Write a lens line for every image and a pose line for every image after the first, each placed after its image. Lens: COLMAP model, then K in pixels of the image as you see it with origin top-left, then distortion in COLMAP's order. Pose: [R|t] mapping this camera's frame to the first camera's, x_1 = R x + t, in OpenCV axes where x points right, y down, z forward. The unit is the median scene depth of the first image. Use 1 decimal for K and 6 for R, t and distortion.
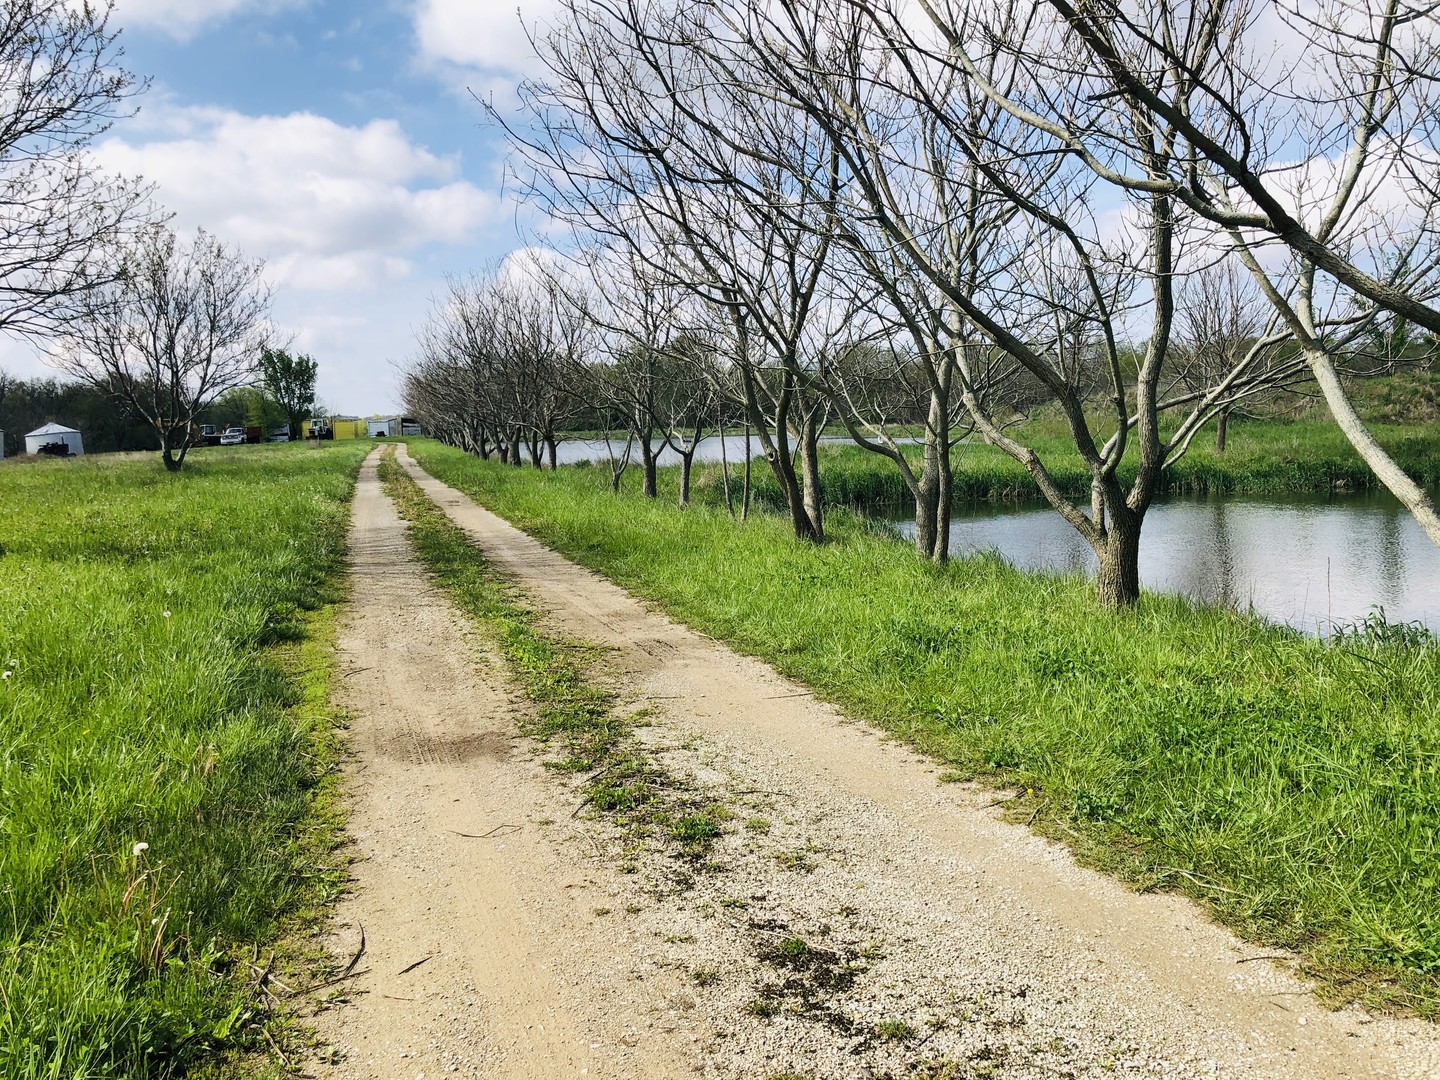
lens RADIAL K [[1180.0, 0, 724.1], [0, 1180.0, 535.8], [0, 0, 1]] dist [0.029597, -0.014285]
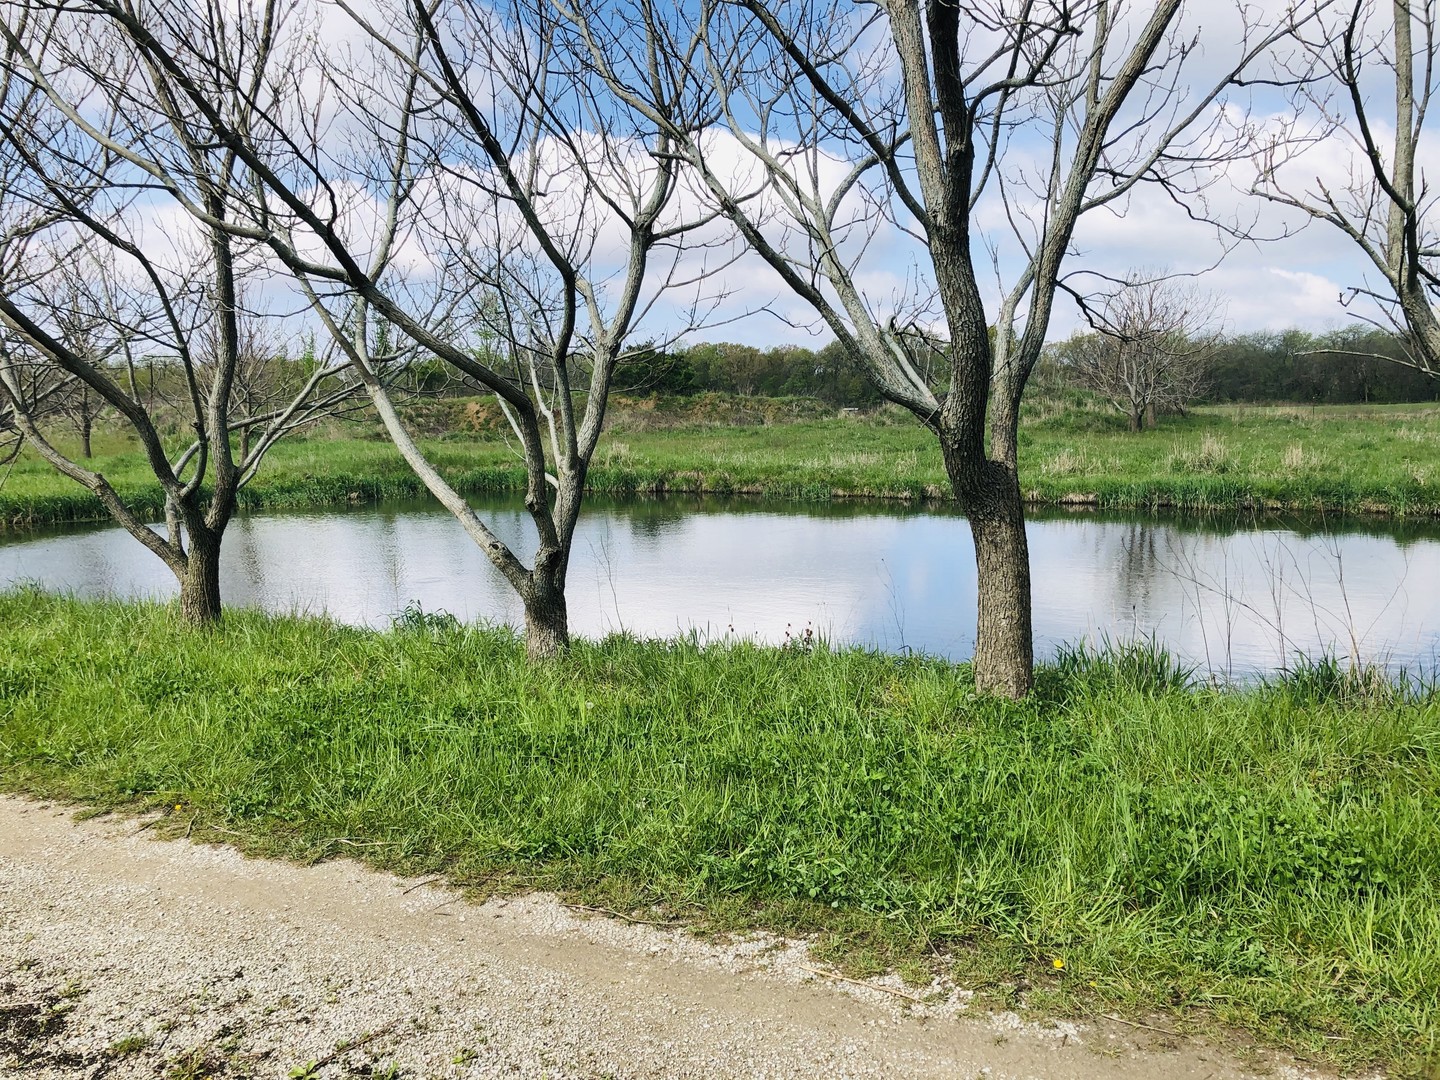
lens RADIAL K [[1180.0, 0, 718.3], [0, 1180.0, 539.0], [0, 0, 1]] dist [0.029597, -0.014285]
pose [[0.700597, -0.065407, 0.710553, -0.146436], [0.072970, 0.997137, 0.019839, -0.003764], [-0.709816, 0.037950, 0.703364, -0.077610]]
